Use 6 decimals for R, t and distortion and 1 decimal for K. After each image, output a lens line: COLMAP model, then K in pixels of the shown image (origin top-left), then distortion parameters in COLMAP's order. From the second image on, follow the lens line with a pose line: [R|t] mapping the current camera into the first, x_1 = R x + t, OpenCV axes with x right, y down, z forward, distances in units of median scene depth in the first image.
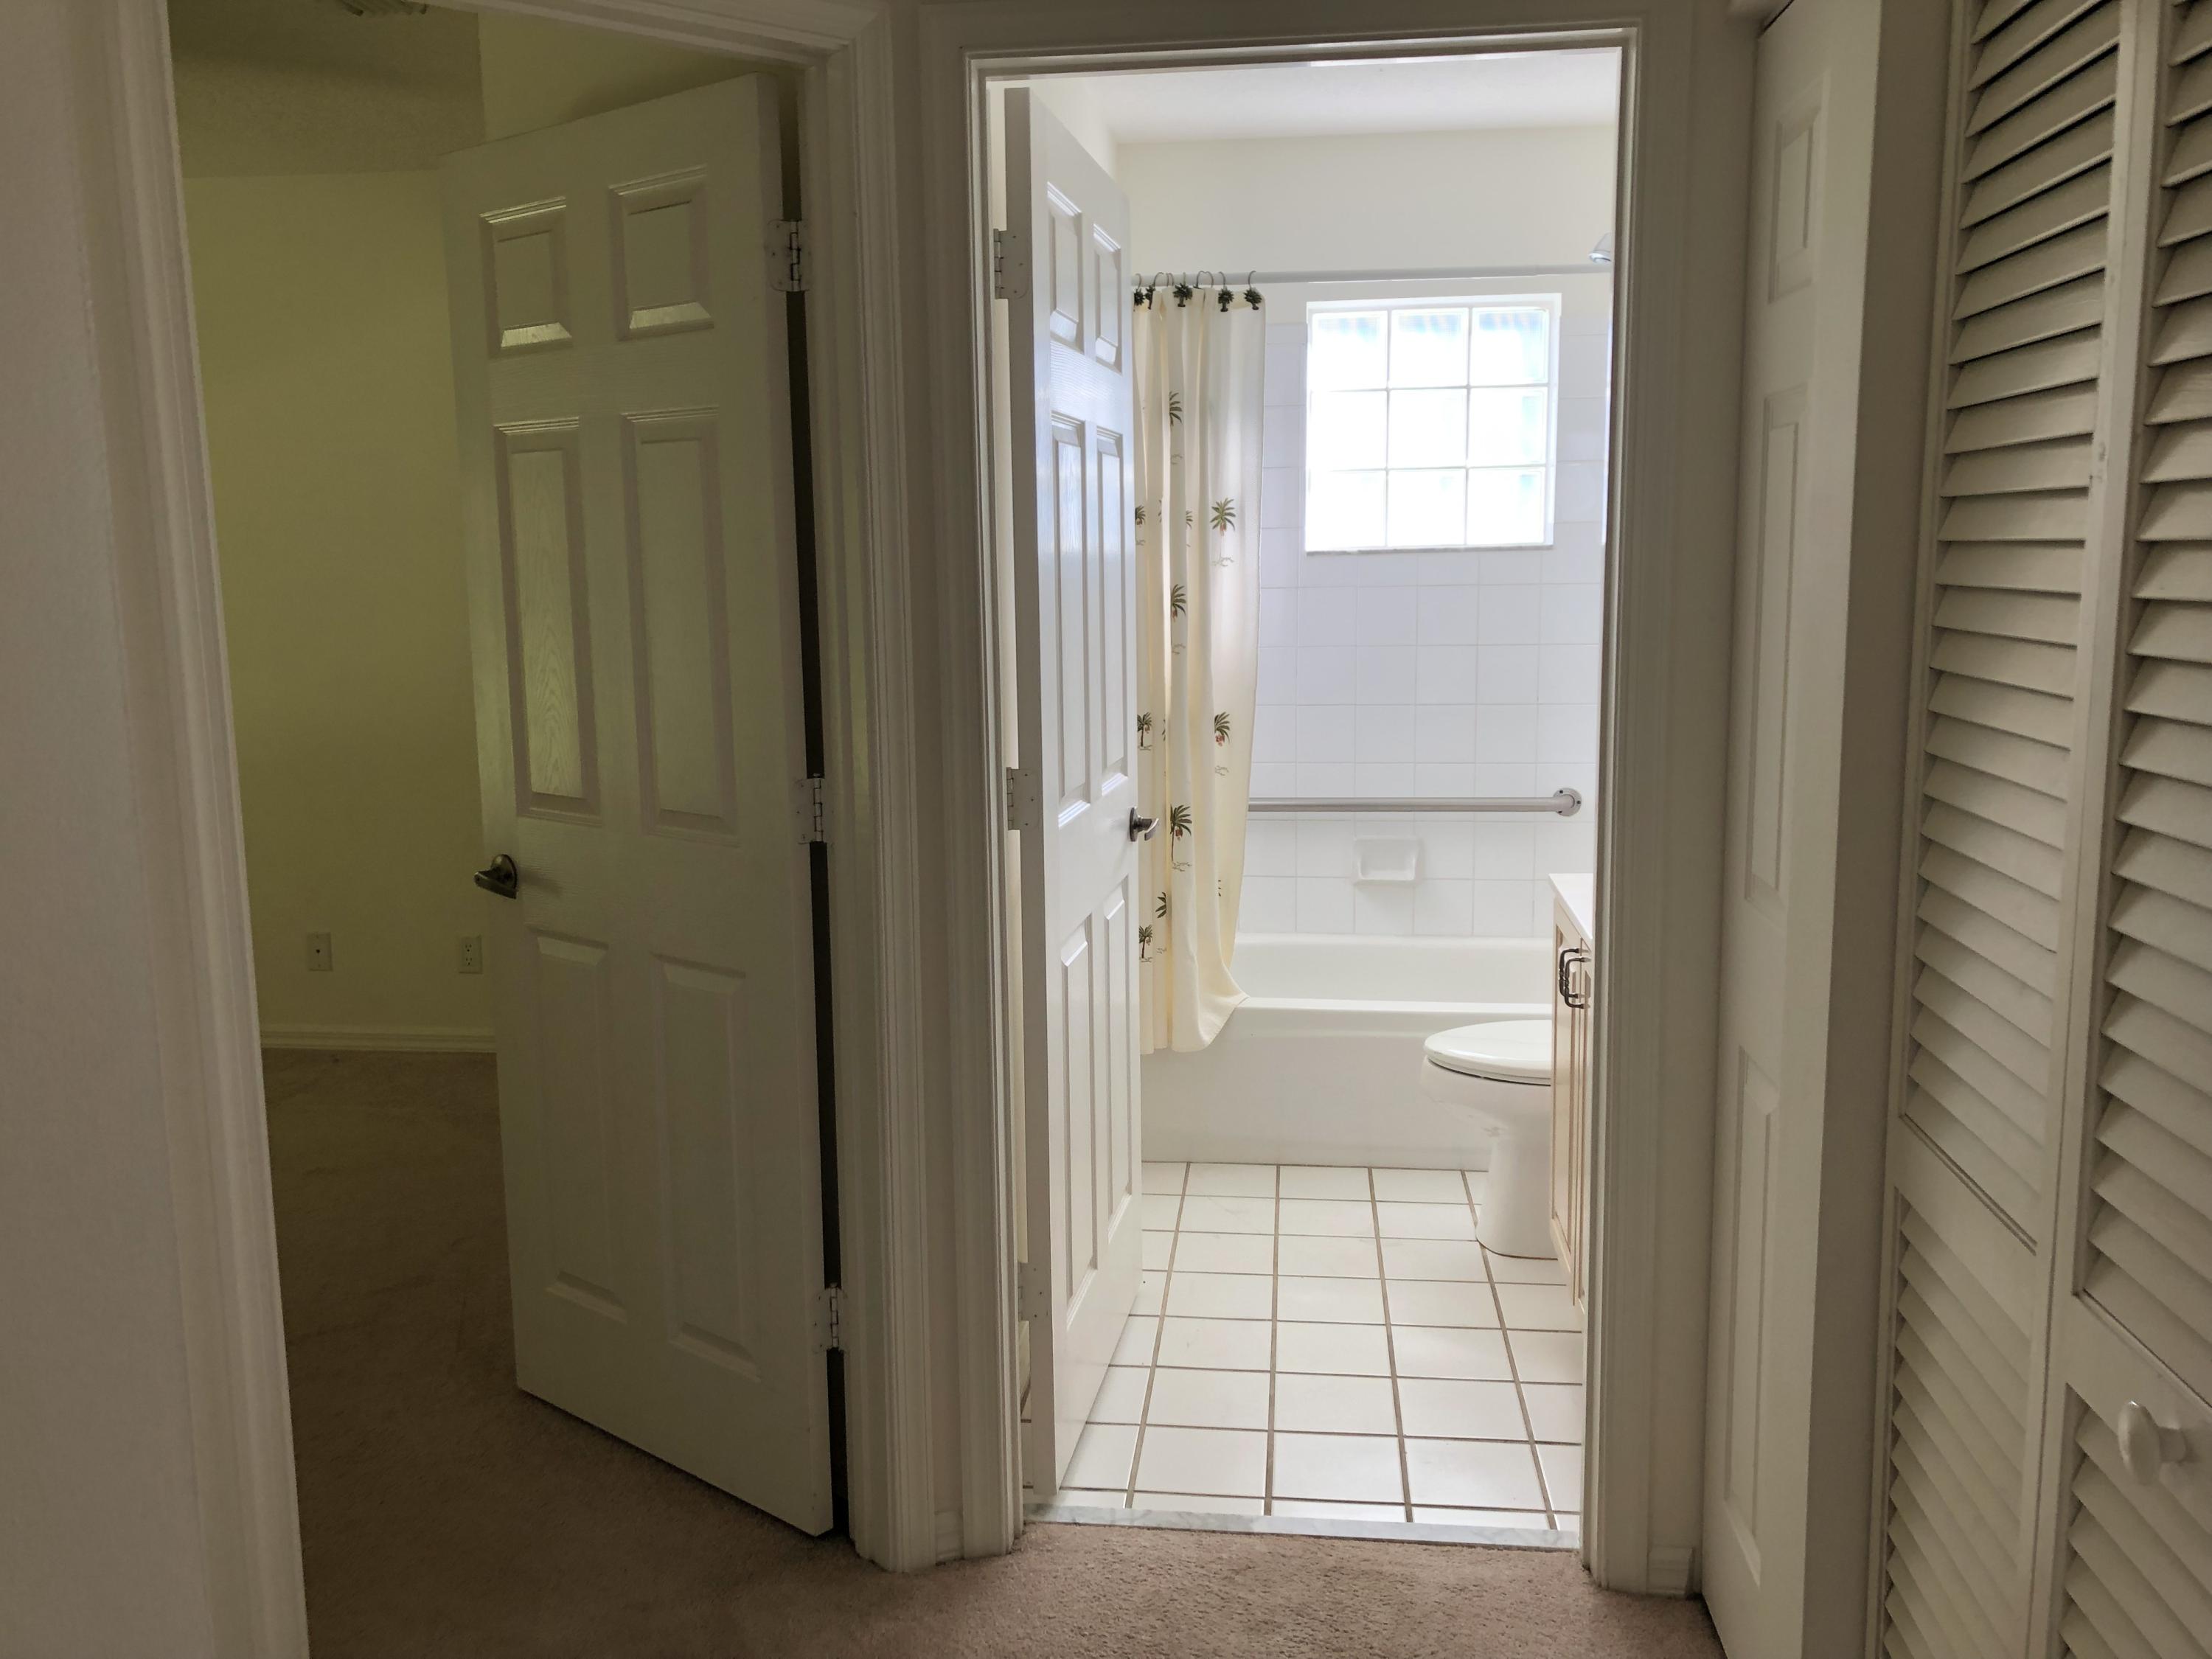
lens RADIAL K [[1828.9, 0, 1106.0], [0, 1828.9, 829.5], [0, 0, 1]] dist [0.091323, -0.000339]
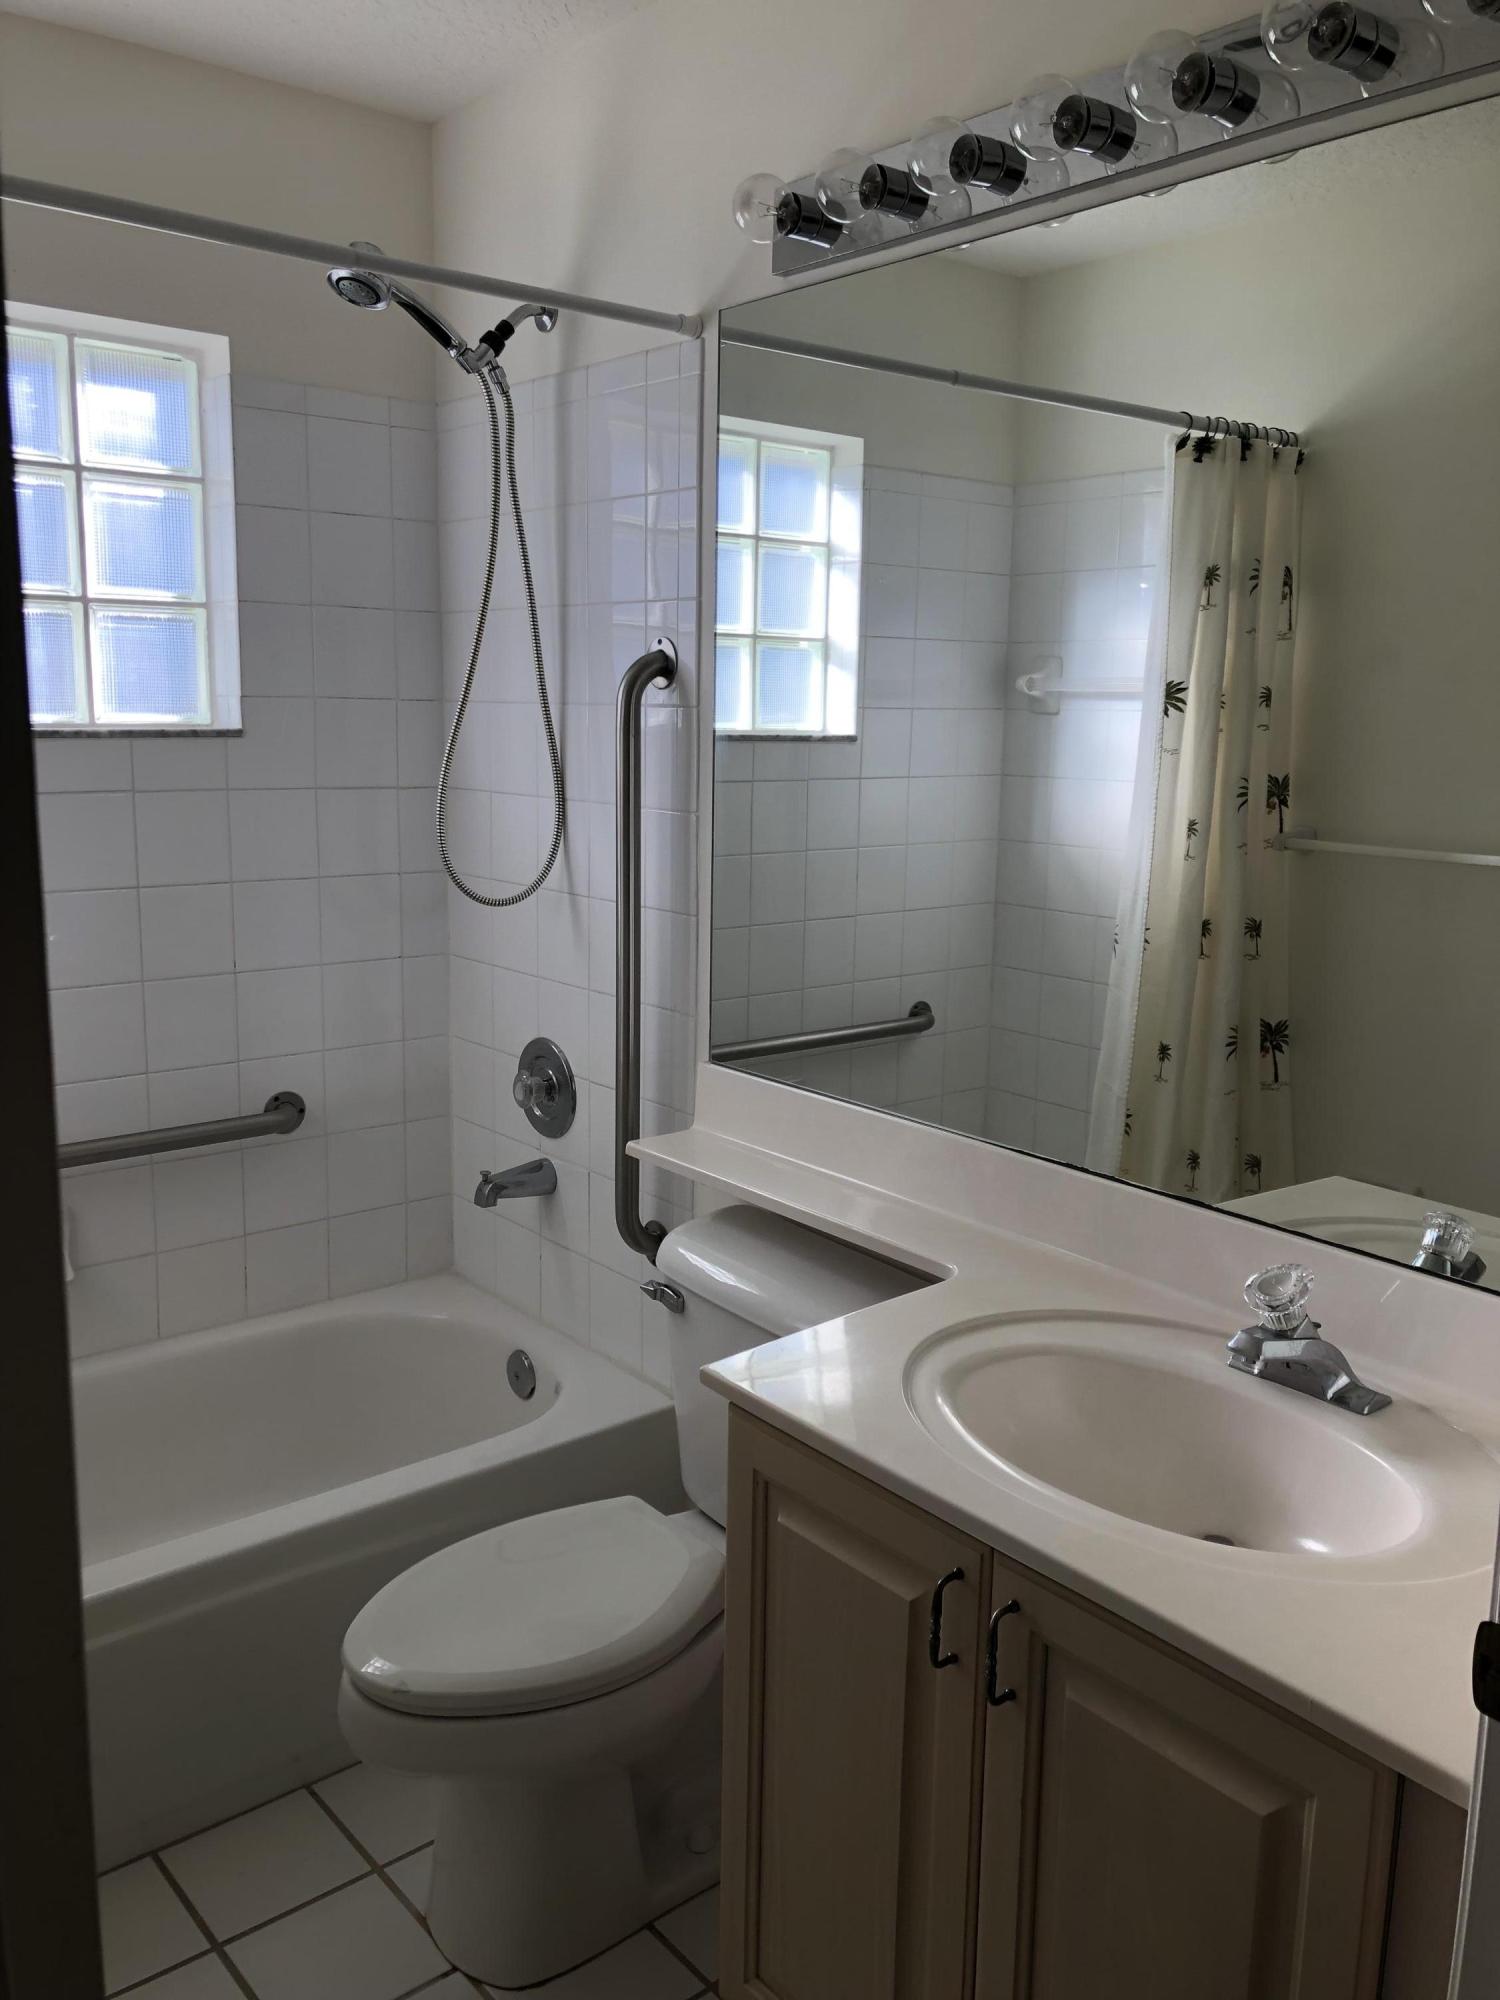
lens RADIAL K [[1593.0, 0, 750.0], [0, 1593.0, 1000.0], [0, 0, 1]] dist [-0.001893, -0.002093]
pose [[0.694342, -0.104232, 0.712057, -0.041907], [0.094609, 0.994089, 0.053261, -0.072277], [-0.713399, 0.030385, 0.700099, 0.481654]]
